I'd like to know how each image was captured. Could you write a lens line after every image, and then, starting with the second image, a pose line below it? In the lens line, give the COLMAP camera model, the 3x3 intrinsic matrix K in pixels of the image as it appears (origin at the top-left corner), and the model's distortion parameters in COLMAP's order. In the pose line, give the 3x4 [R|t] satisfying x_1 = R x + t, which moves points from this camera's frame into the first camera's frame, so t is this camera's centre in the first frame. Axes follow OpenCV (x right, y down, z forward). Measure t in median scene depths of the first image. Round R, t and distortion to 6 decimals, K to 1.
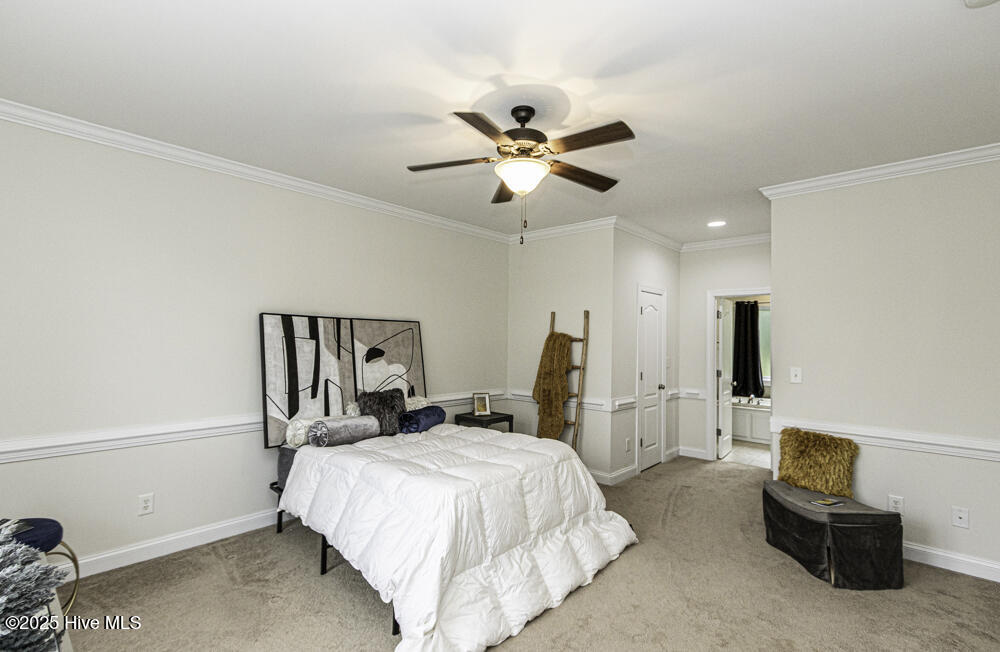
lens RADIAL K [[463.4, 0, 489.6], [0, 463.4, 323.3], [0, 0, 1]] dist [-0.001862, -0.000714]
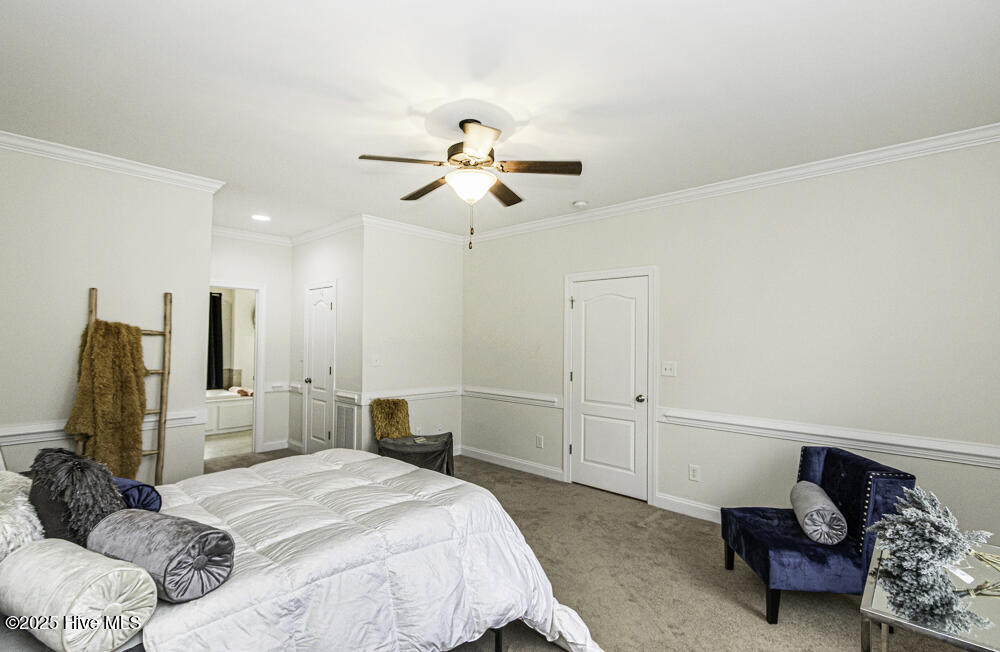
lens RADIAL K [[463.4, 0, 489.6], [0, 463.4, 323.3], [0, 0, 1]] dist [-0.001862, -0.000714]
pose [[0.000587, 0.017628, 0.999844, -0.518610], [-0.047055, 0.998738, -0.017581, 0.008986], [-0.998892, -0.047037, 0.001416, 0.492220]]
